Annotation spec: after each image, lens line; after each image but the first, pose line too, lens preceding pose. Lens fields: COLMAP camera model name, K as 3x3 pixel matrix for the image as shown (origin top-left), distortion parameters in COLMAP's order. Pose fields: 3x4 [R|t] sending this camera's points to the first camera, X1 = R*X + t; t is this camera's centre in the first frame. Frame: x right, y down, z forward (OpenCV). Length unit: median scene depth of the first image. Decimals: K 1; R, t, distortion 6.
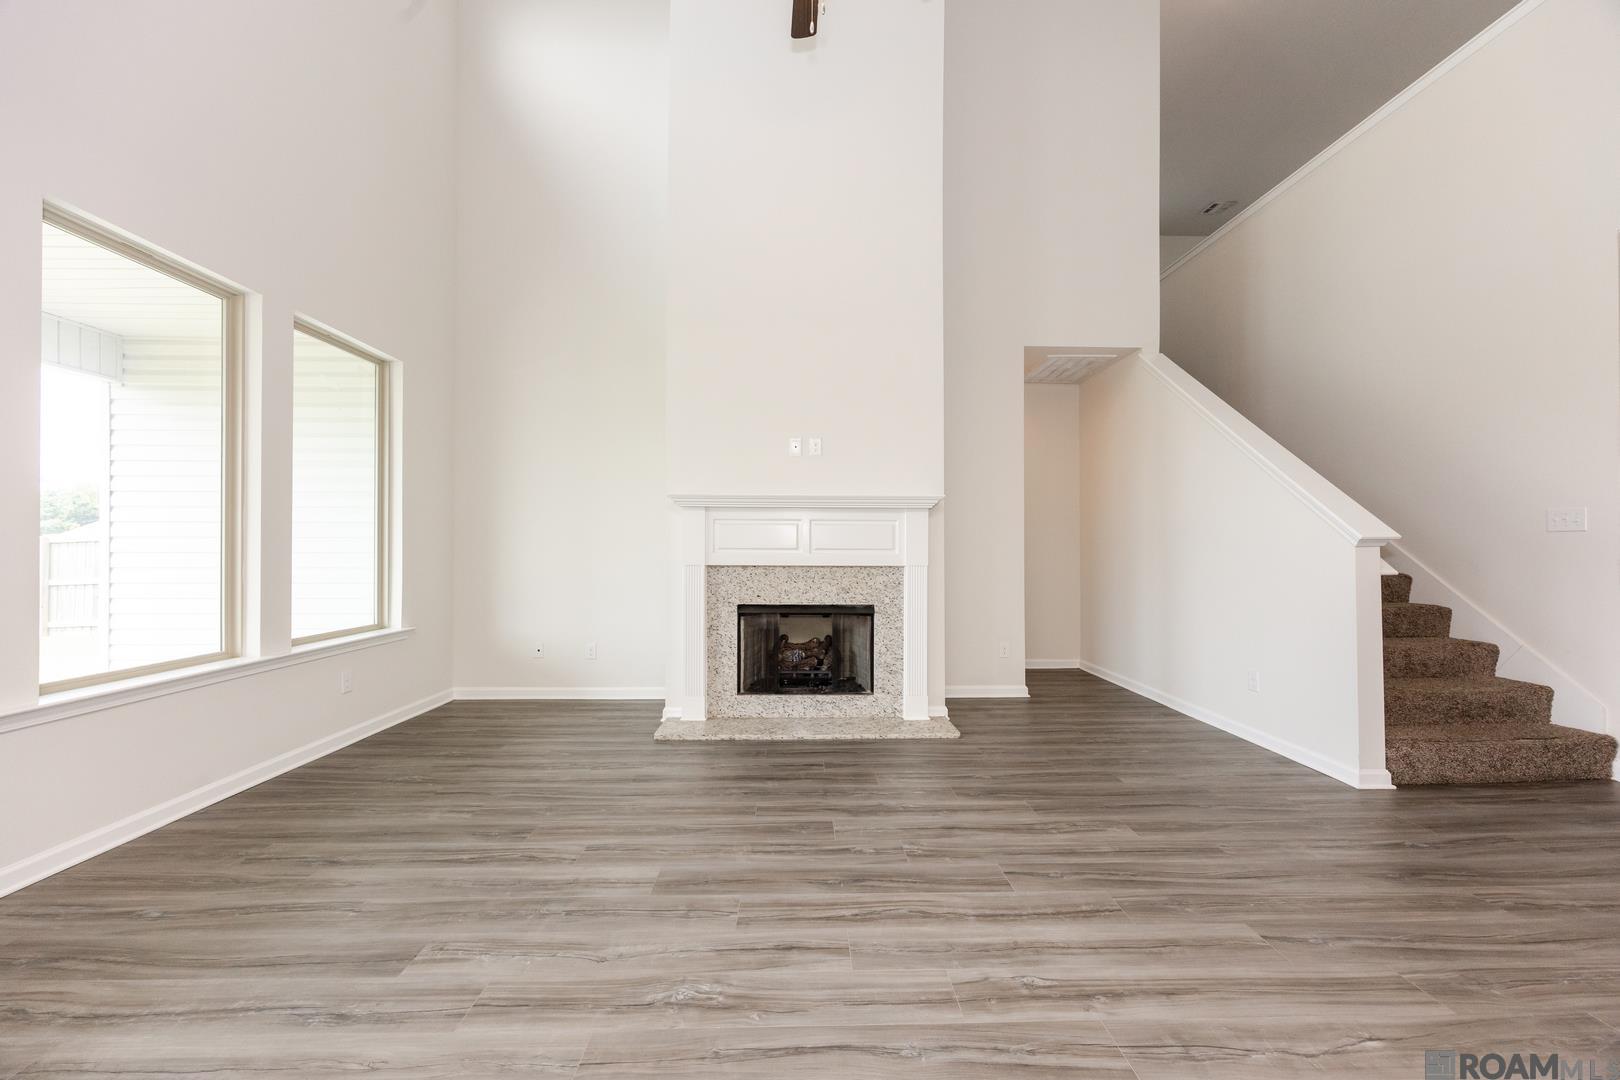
lens RADIAL K [[615.1, 0, 799.5], [0, 615.1, 552.6], [0, 0, 1]] dist [-0.004073, -0.000194]
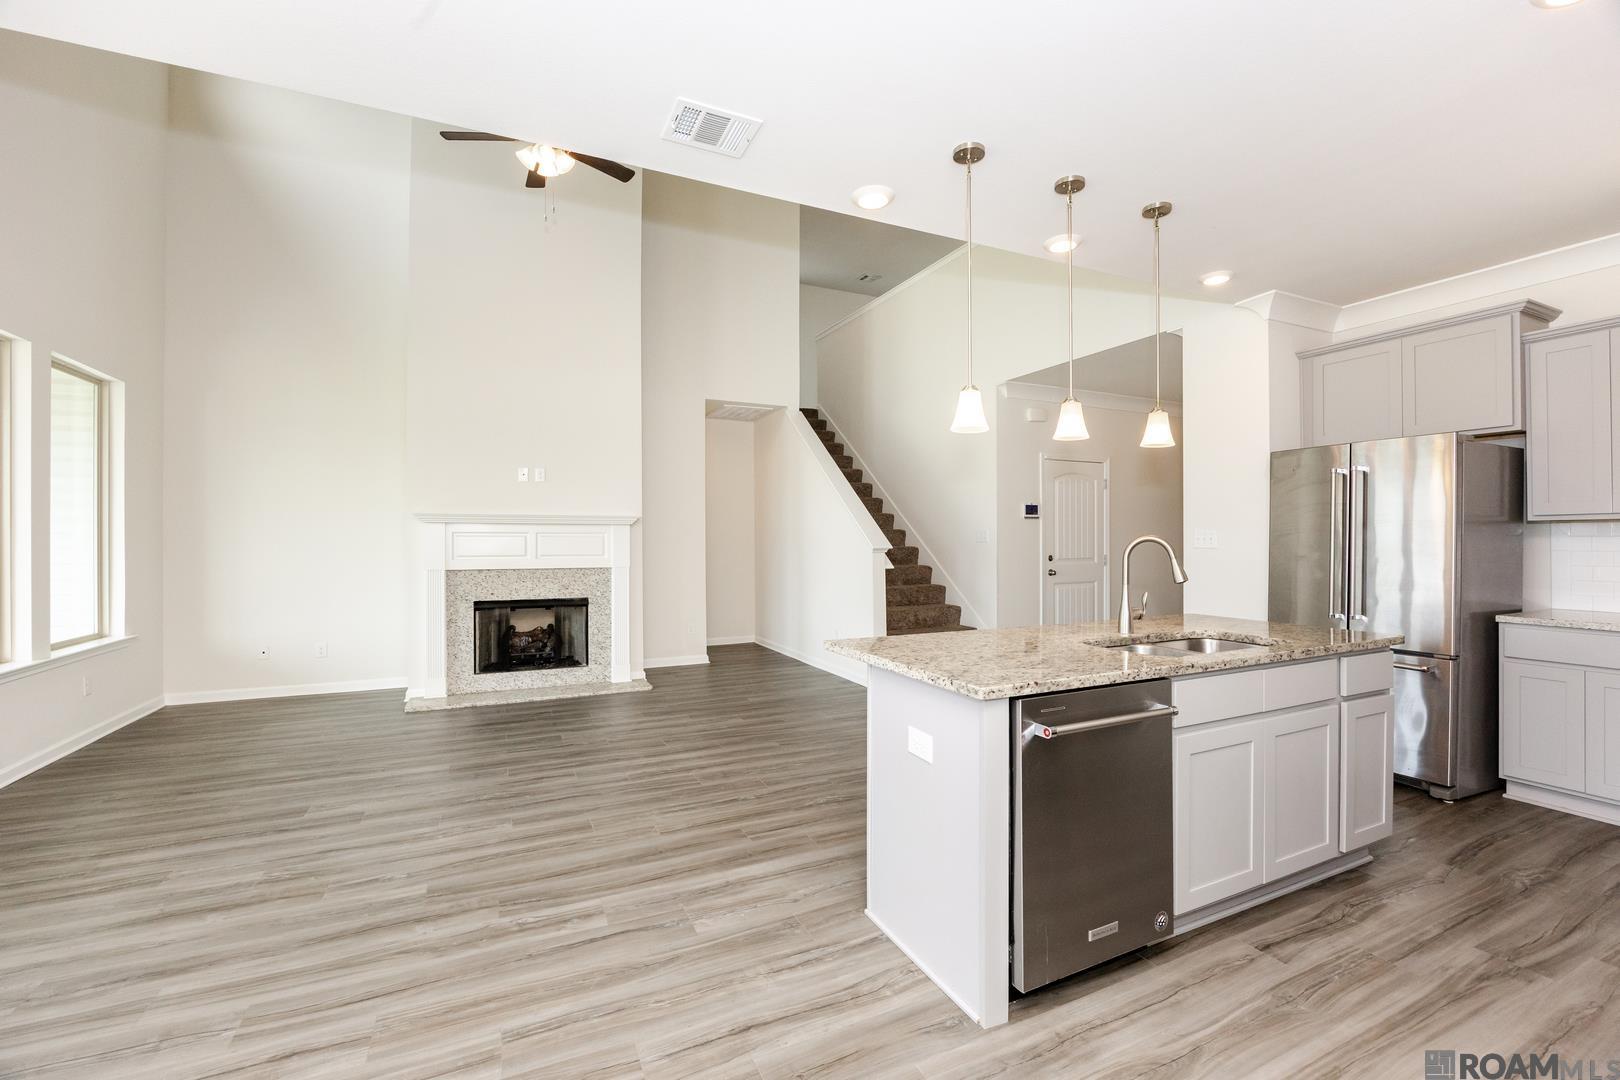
lens RADIAL K [[714.0, 0, 805.7], [0, 714.0, 535.9], [0, 0, 1]] dist [-0.011244, 0.000135]
pose [[0.915155, -0.002302, 0.403095, -0.067574], [0.006009, 0.999950, -0.007932, -0.031592], [-0.403056, 0.009682, 0.915124, -0.583106]]
